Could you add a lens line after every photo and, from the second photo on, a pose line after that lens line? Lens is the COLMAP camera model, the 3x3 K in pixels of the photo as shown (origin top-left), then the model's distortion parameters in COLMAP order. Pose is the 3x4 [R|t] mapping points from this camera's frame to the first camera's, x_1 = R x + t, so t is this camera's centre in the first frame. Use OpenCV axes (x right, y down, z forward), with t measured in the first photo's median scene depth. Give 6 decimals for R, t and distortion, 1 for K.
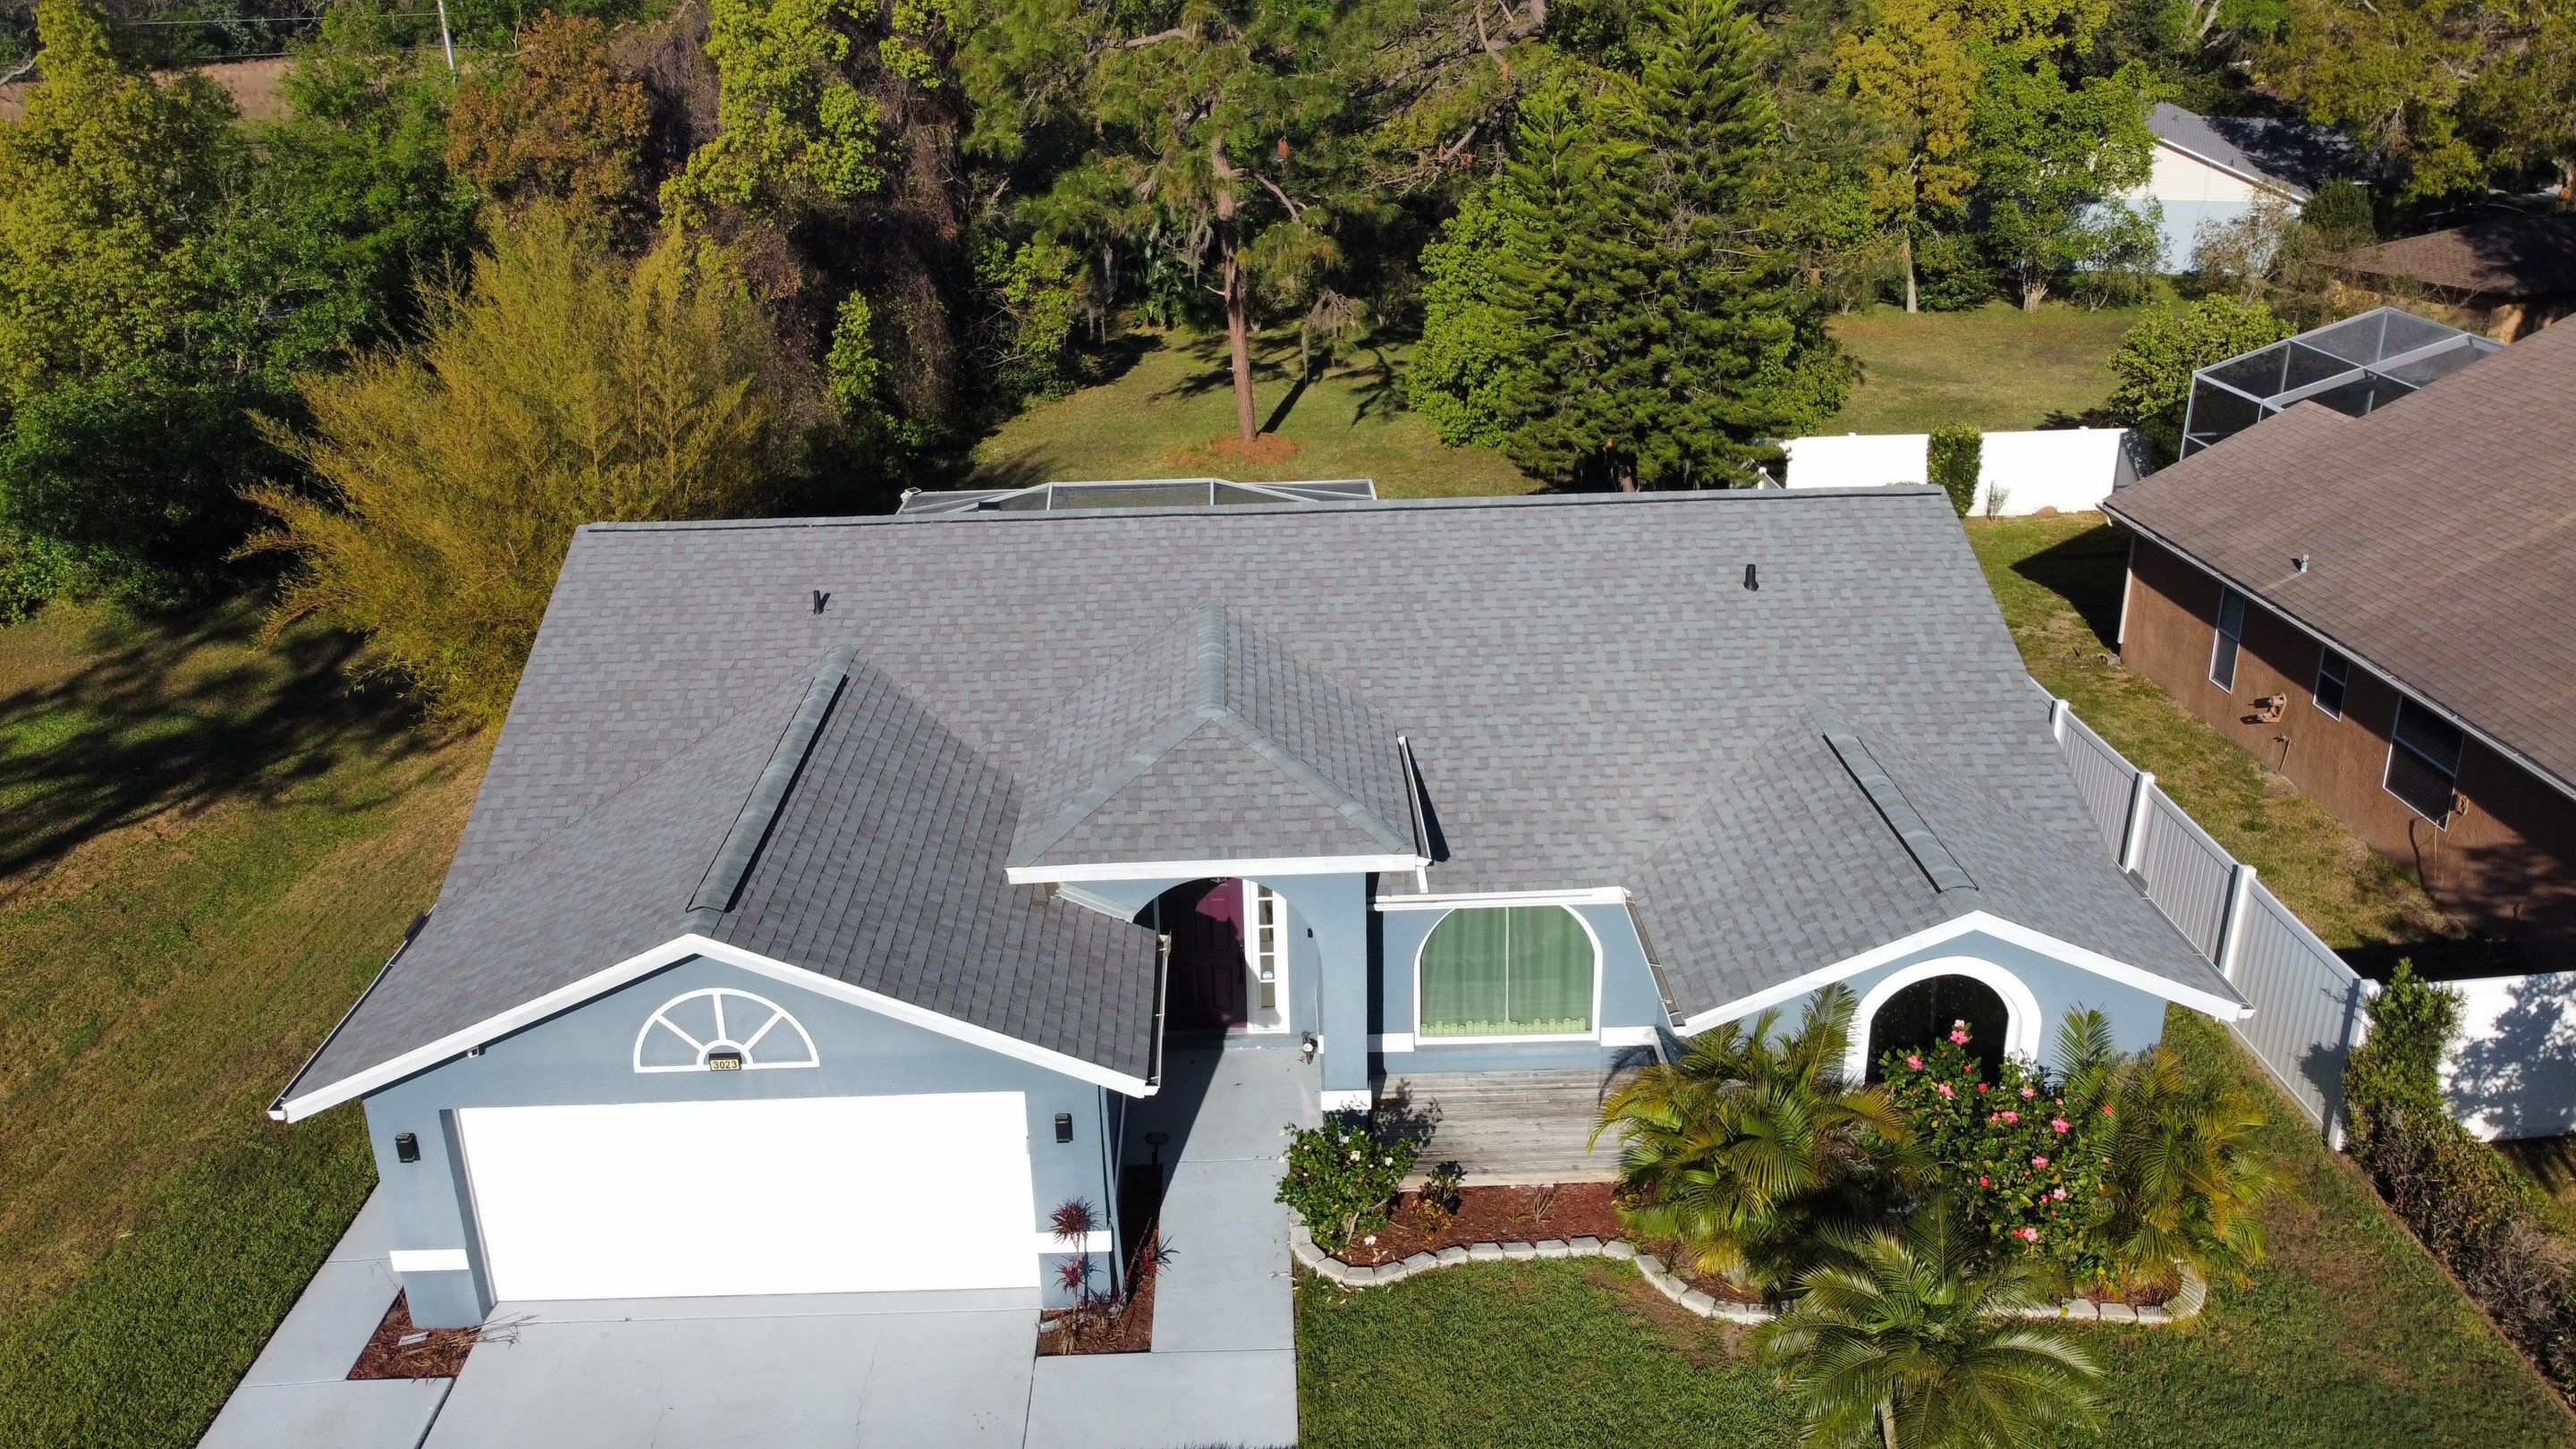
lens RADIAL K [[1947.4, 0, 1257.8], [0, 1947.4, 700.4], [0, 0, 1]] dist [-0.002336, -0.003076]
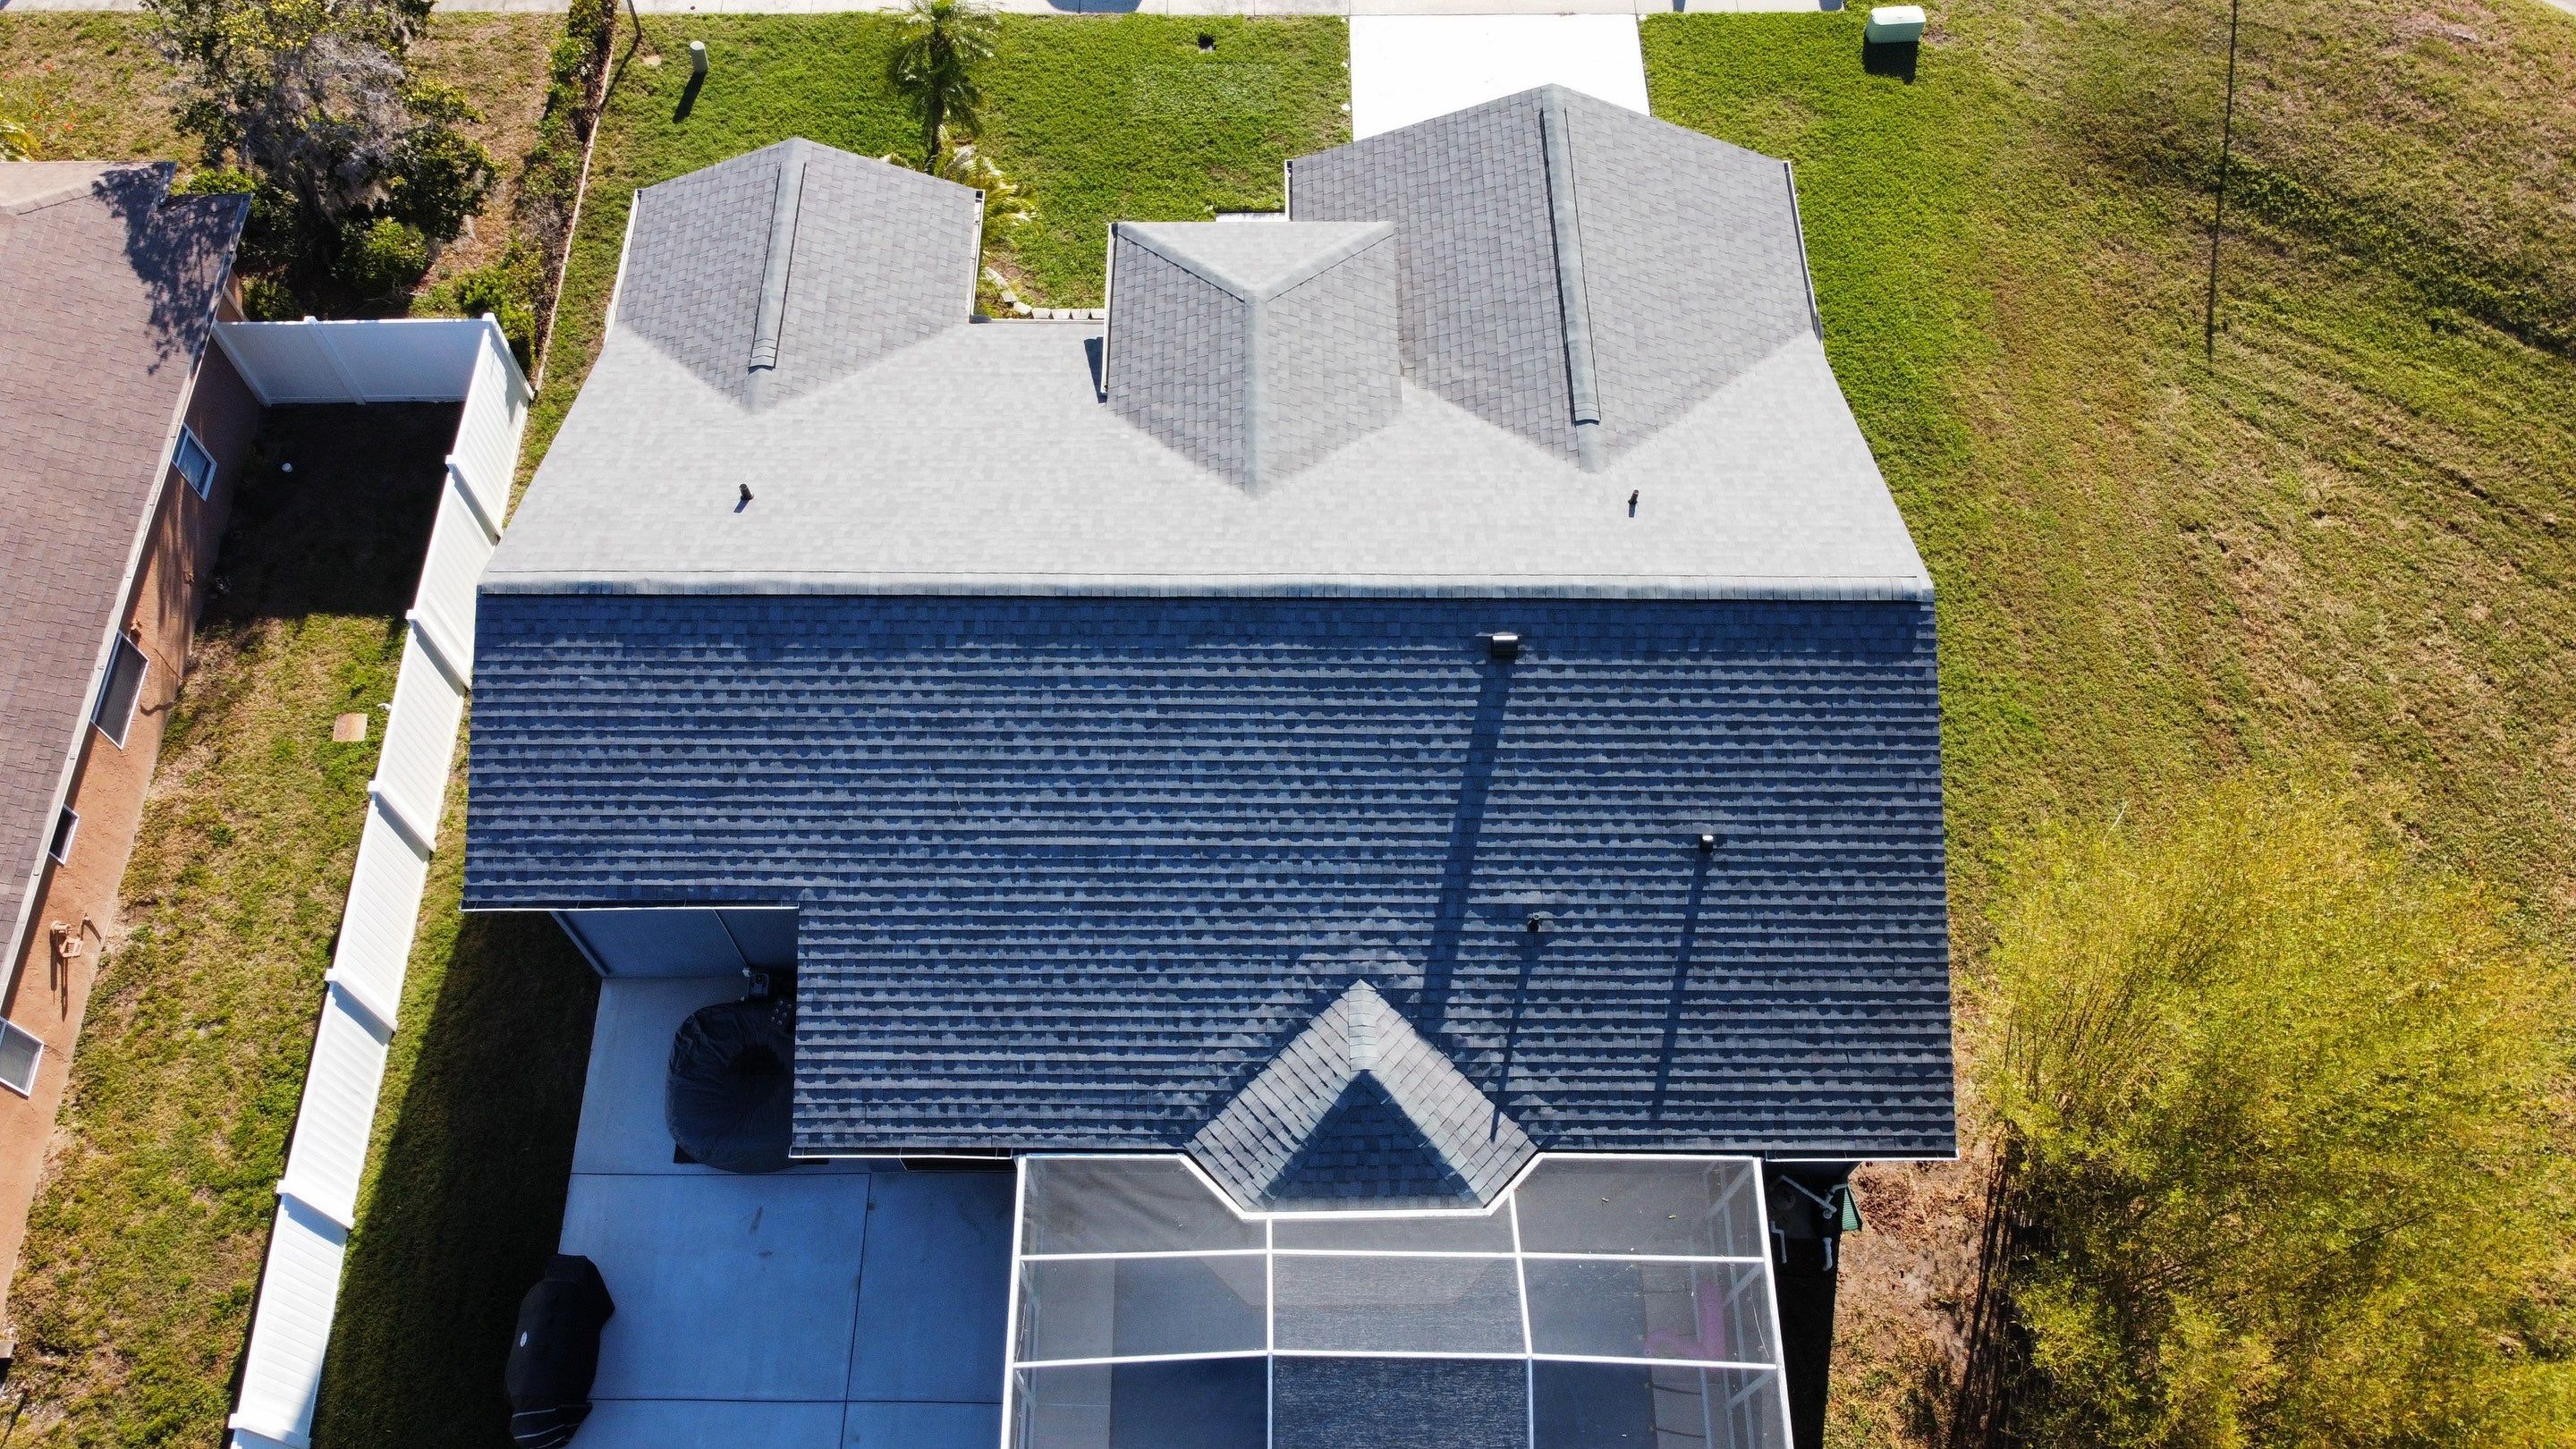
lens RADIAL K [[1954.0, 0, 1248.9], [0, 1954.0, 696.9], [0, 0, 1]] dist [-0.007767, 0.009310]
pose [[-0.999697, -0.001449, 0.024570, -0.049074], [0.024150, 0.134778, 0.990582, -1.197830], [-0.004746, 0.990875, -0.134702, 1.379586]]
